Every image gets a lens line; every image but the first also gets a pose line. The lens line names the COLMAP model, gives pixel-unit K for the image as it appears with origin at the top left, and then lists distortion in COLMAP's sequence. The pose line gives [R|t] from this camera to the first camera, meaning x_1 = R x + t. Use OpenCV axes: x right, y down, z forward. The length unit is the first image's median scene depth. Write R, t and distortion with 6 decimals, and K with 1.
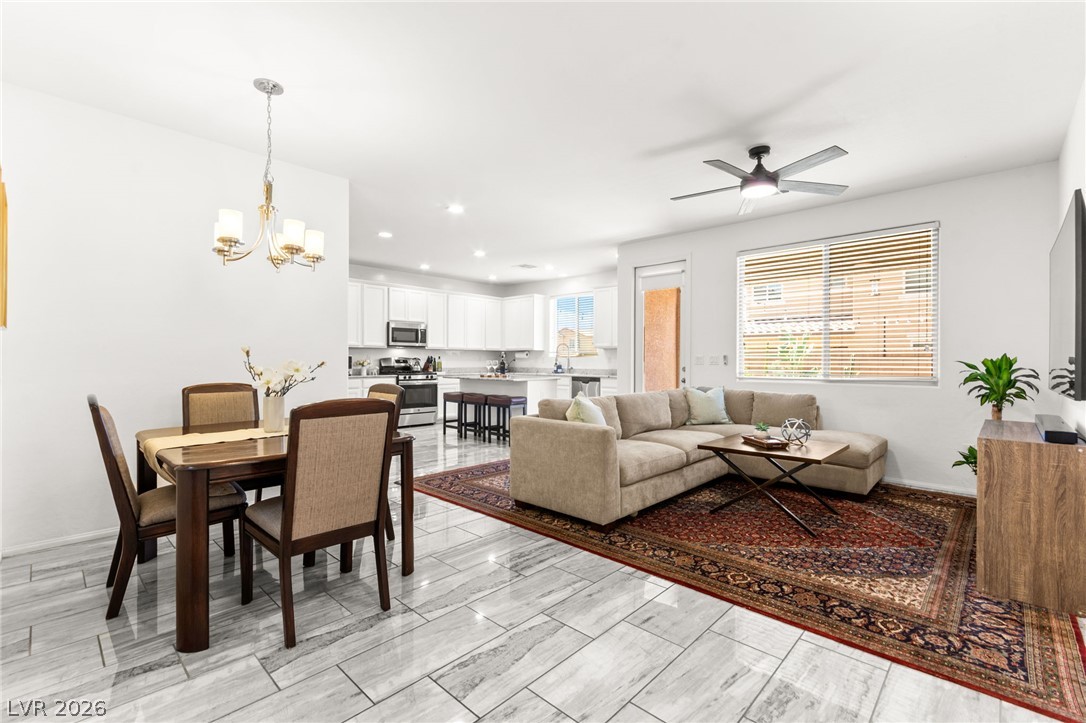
lens RADIAL K [[481.7, 0, 536.1], [0, 481.7, 361.9], [0, 0, 1]] dist [0.004431, -0.000299]
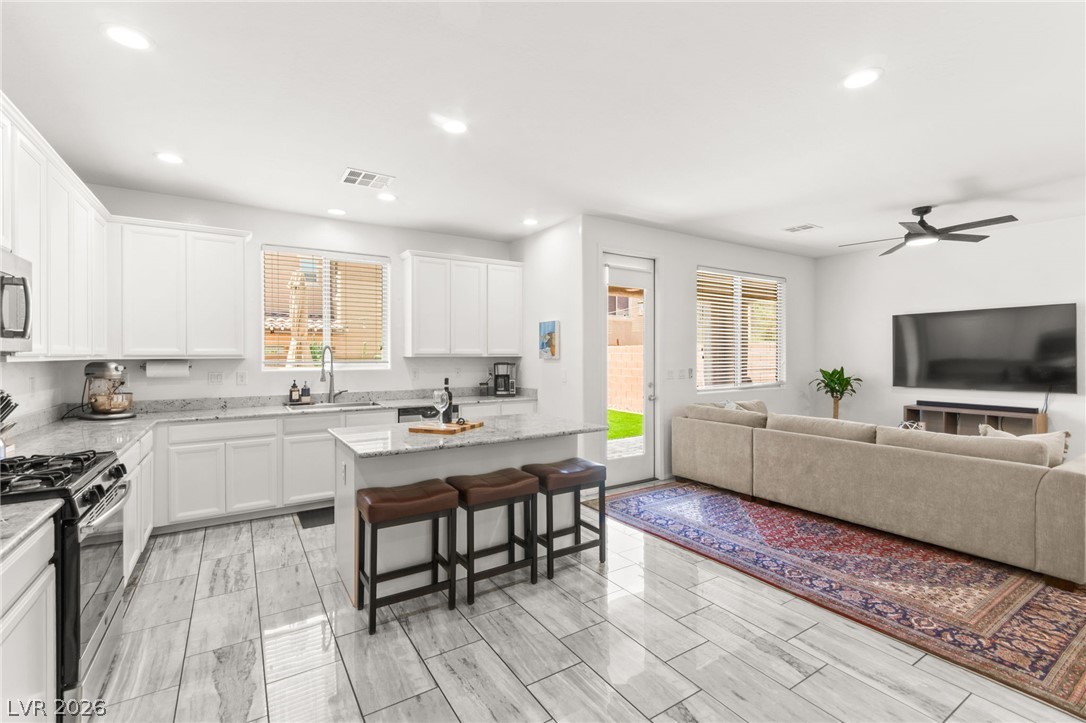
lens RADIAL K [[481.7, 0, 537.6], [0, 481.7, 359.8], [0, 0, 1]] dist [0.004431, -0.000299]
pose [[0.234501, -0.014937, 0.972001, -0.410073], [0.005174, 0.999887, 0.014118, -0.031298], [-0.972102, 0.001718, 0.234552, 0.701355]]
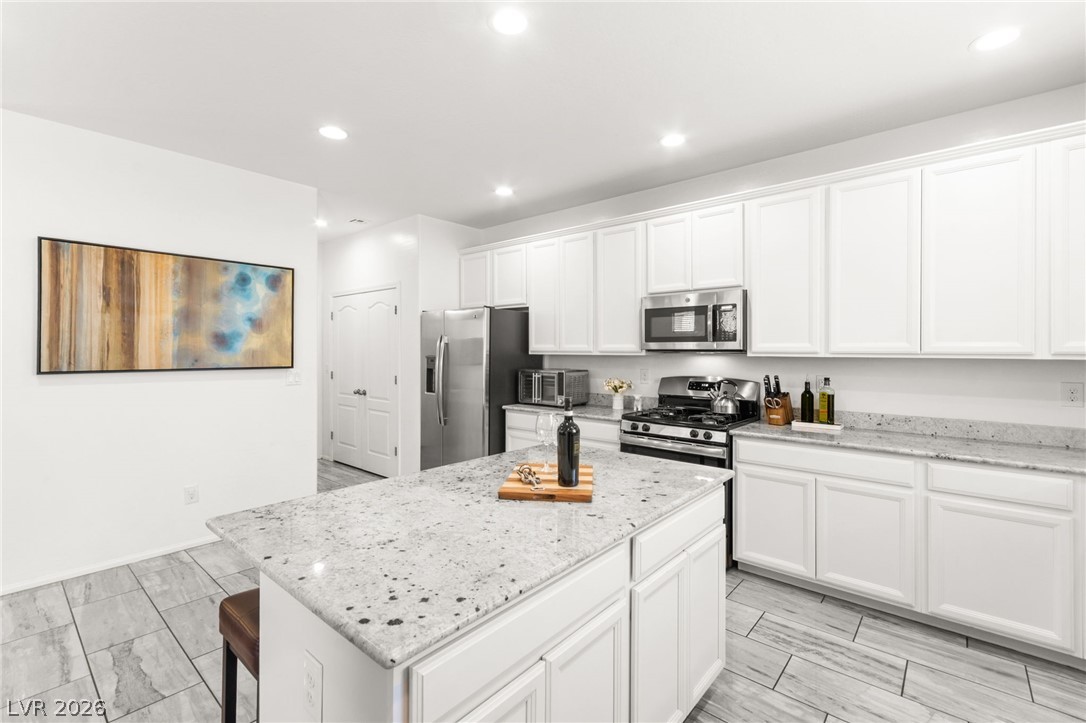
lens RADIAL K [[486.8, 0, 543.5], [0, 486.8, 351.8], [0, 0, 1]] dist [0.004619, 0.000234]
pose [[0.056336, 0.002713, -0.998408, 0.138293], [-0.004019, 0.999989, 0.002490, -0.031631], [0.998404, 0.003873, 0.056346, 0.840017]]
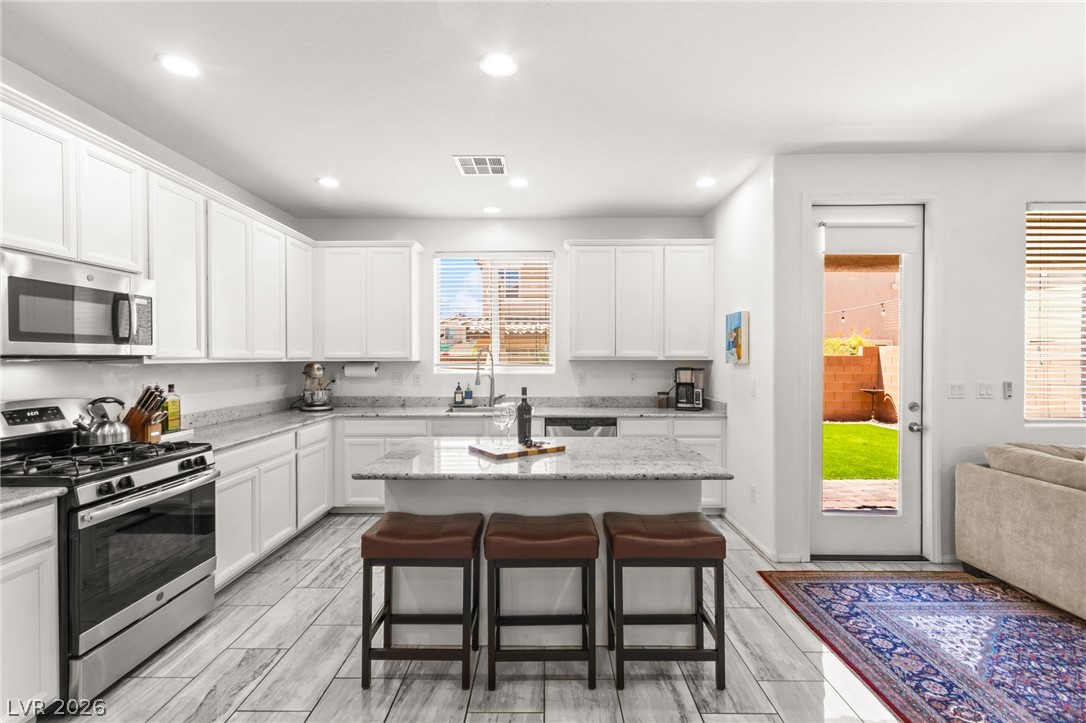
lens RADIAL K [[481.7, 0, 538.7], [0, 481.7, 364.4], [0, 0, 1]] dist [0.004431, -0.000299]
pose [[0.727305, -0.014227, 0.686167, -0.261806], [0.005065, 0.999869, 0.015363, -0.030936], [-0.686296, -0.007699, 0.727282, 0.631555]]
